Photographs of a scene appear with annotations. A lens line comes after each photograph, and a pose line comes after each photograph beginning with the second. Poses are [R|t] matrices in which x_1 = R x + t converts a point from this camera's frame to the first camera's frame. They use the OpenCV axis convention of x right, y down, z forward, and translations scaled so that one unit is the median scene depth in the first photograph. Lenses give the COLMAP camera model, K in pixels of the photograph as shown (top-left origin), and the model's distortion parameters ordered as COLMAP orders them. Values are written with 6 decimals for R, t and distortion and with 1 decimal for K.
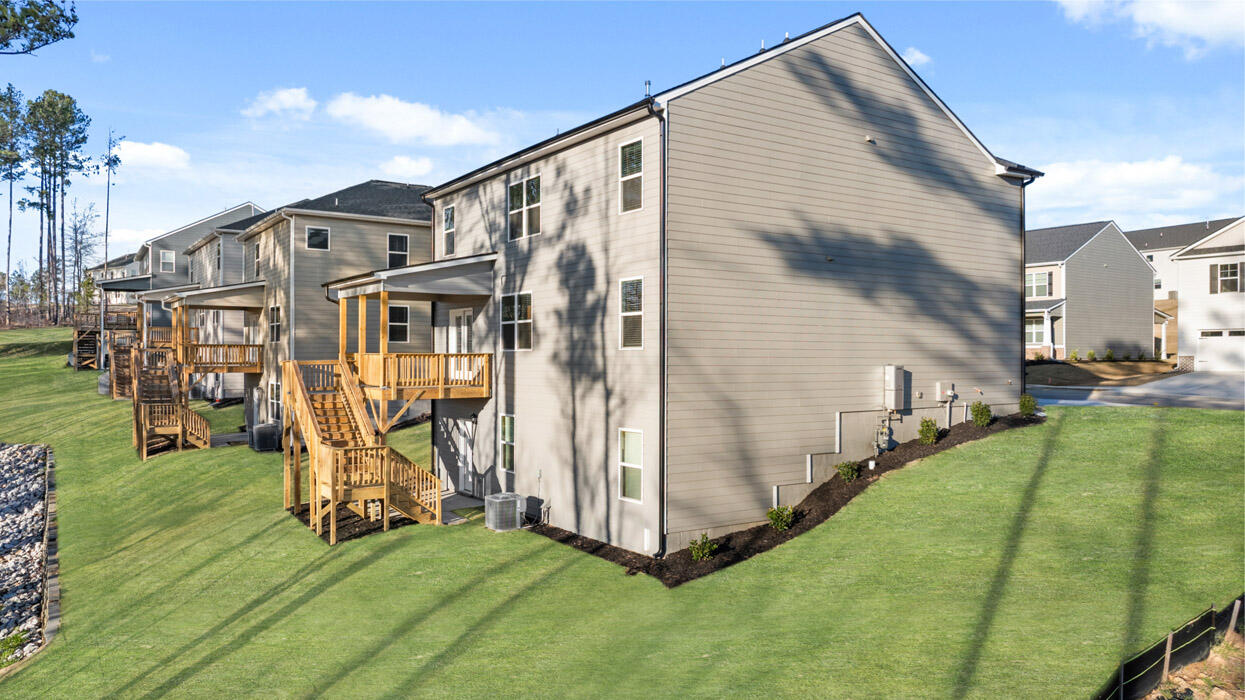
lens RADIAL K [[866.0, 0, 628.3], [0, 866.0, 355.1], [0, 0, 1]] dist [-0.058042, 0.075369]
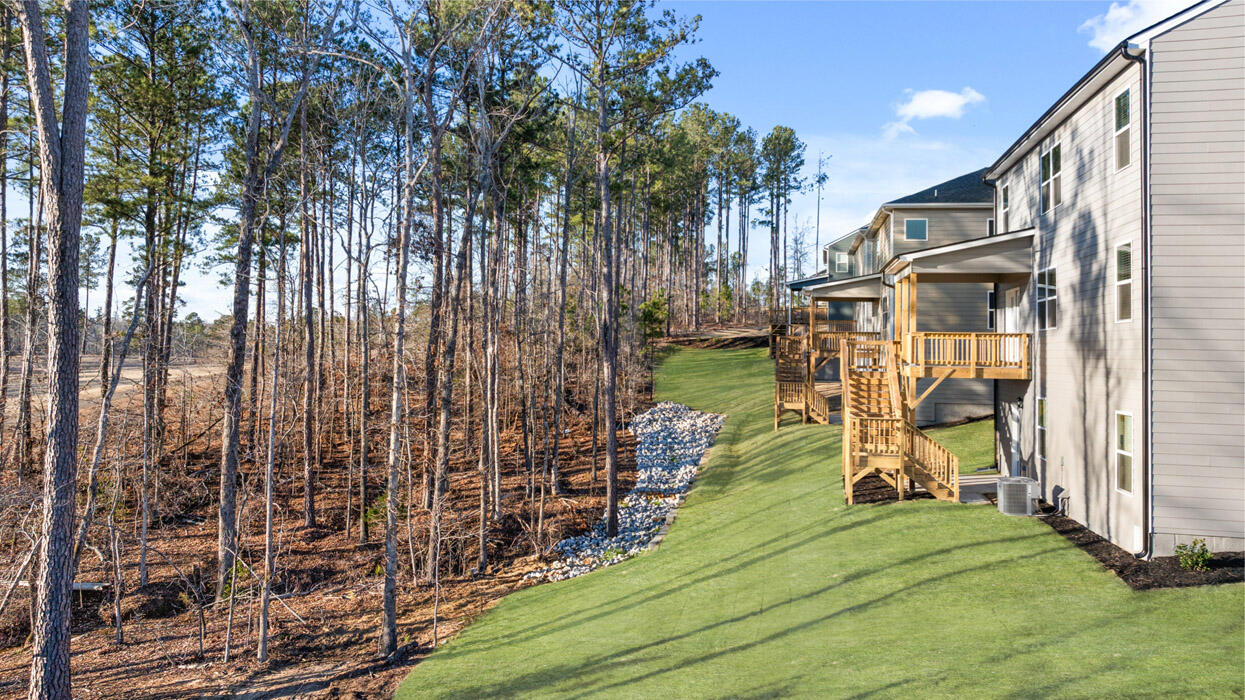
lens RADIAL K [[885.1, 0, 623.0], [0, 885.1, 314.3], [0, 0, 1]] dist [-0.031161, -0.000590]
pose [[0.700092, -0.017427, -0.713840, 0.243261], [-0.015910, 0.999073, -0.039994, 0.025115], [0.713875, 0.039356, 0.699166, -0.001341]]
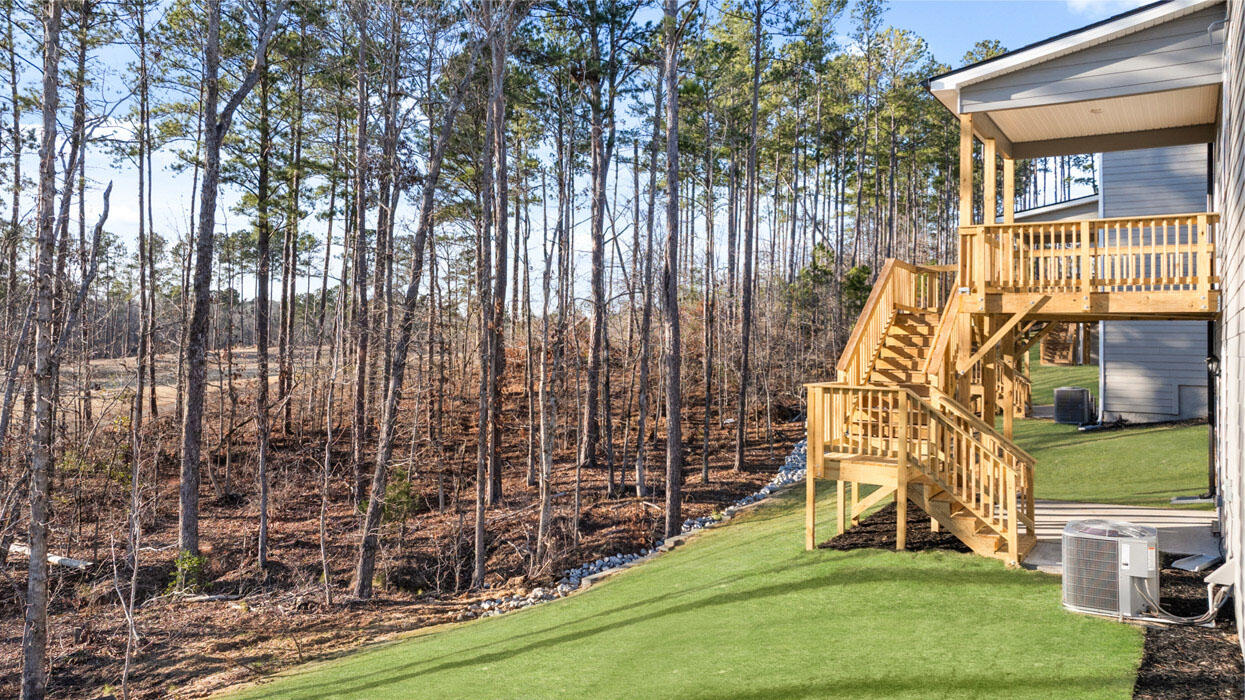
lens RADIAL K [[877.8, 0, 619.6], [0, 877.8, 348.3], [0, 0, 1]] dist [-0.025074, 0.001556]
pose [[0.385206, 0.011018, -0.922765, 0.146085], [-0.010226, 0.999918, 0.007670, 0.074133], [0.922774, 0.006482, 0.385287, 0.607139]]
